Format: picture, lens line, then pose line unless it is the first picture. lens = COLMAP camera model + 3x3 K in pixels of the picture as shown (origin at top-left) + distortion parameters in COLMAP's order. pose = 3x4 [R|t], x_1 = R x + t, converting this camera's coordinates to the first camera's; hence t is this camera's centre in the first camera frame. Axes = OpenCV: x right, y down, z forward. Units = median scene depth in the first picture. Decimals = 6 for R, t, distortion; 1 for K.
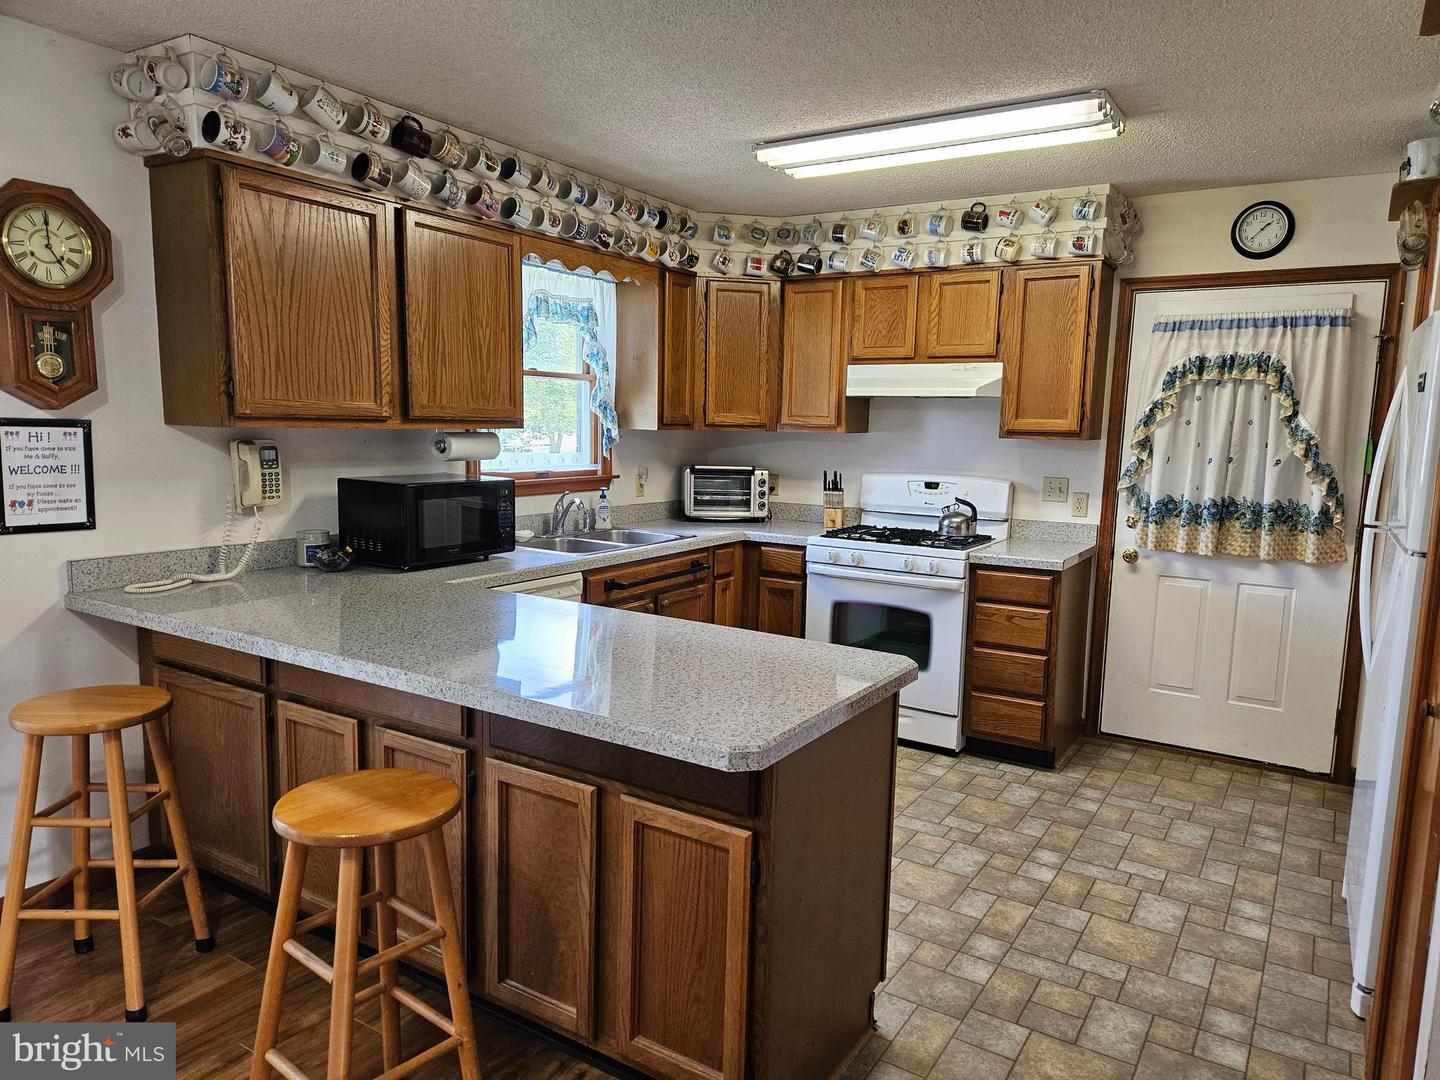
lens RADIAL K [[971.9, 0, 729.5], [0, 971.9, 547.2], [0, 0, 1]] dist [0.056416, -0.040277]
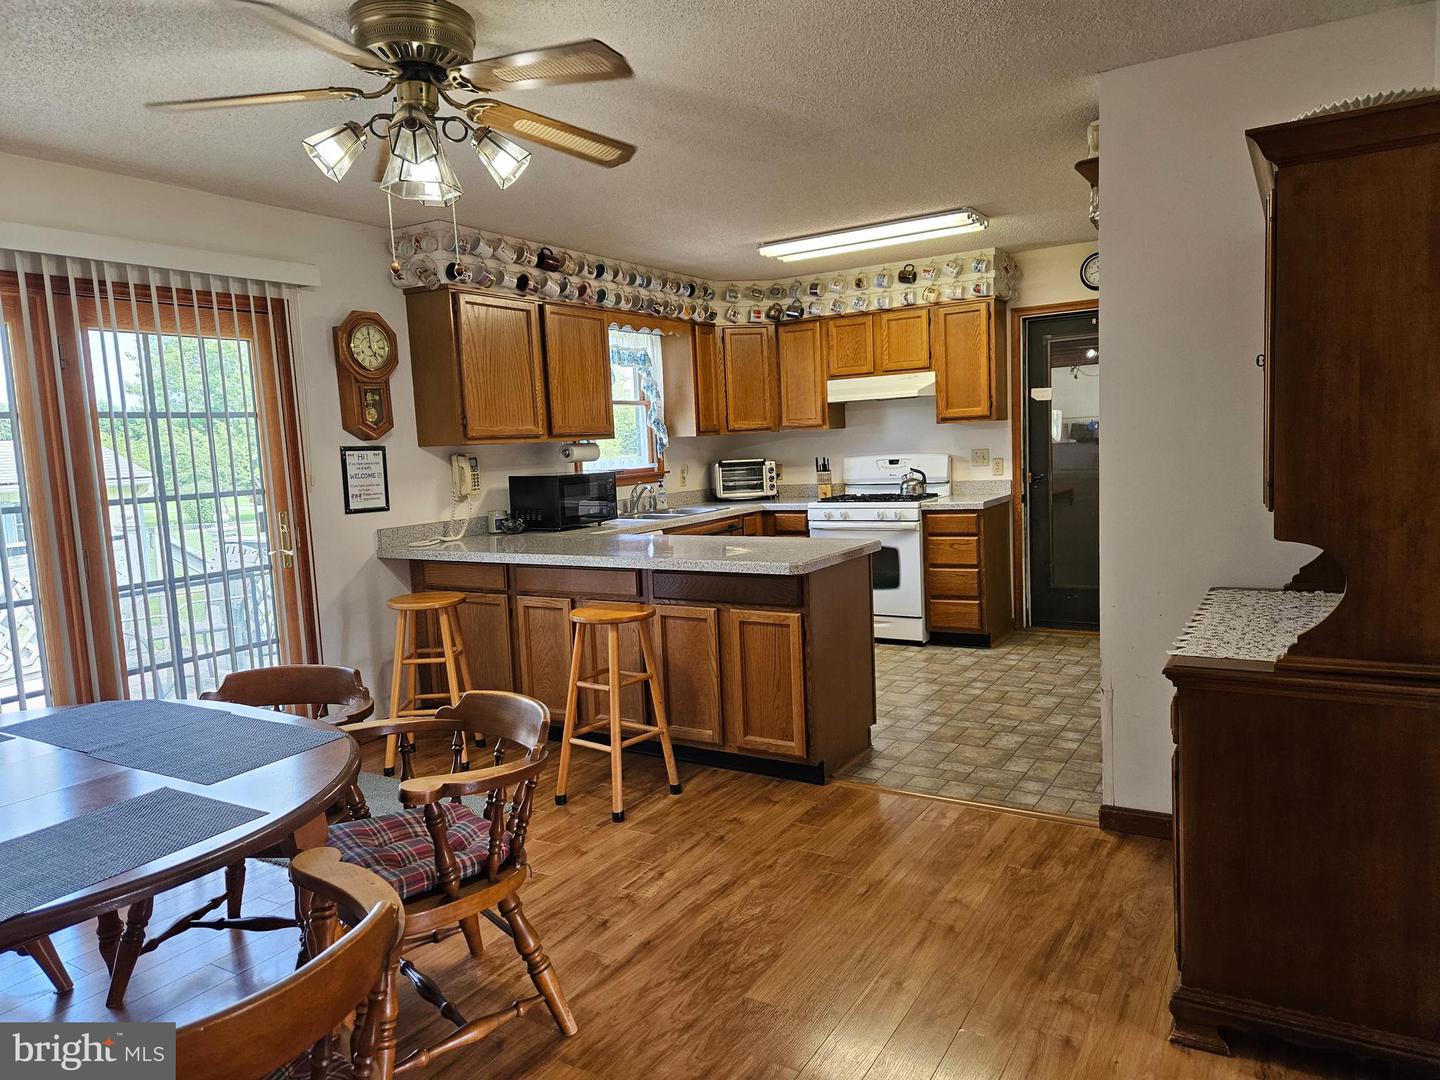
lens RADIAL K [[971.9, 0, 714.8], [0, 971.9, 542.0], [0, 0, 1]] dist [0.056416, -0.040277]
pose [[0.997462, -0.071194, -0.001080, -0.070284], [0.071134, 0.997060, -0.028495, 0.093109], [0.003105, 0.028345, 0.999593, -0.504534]]
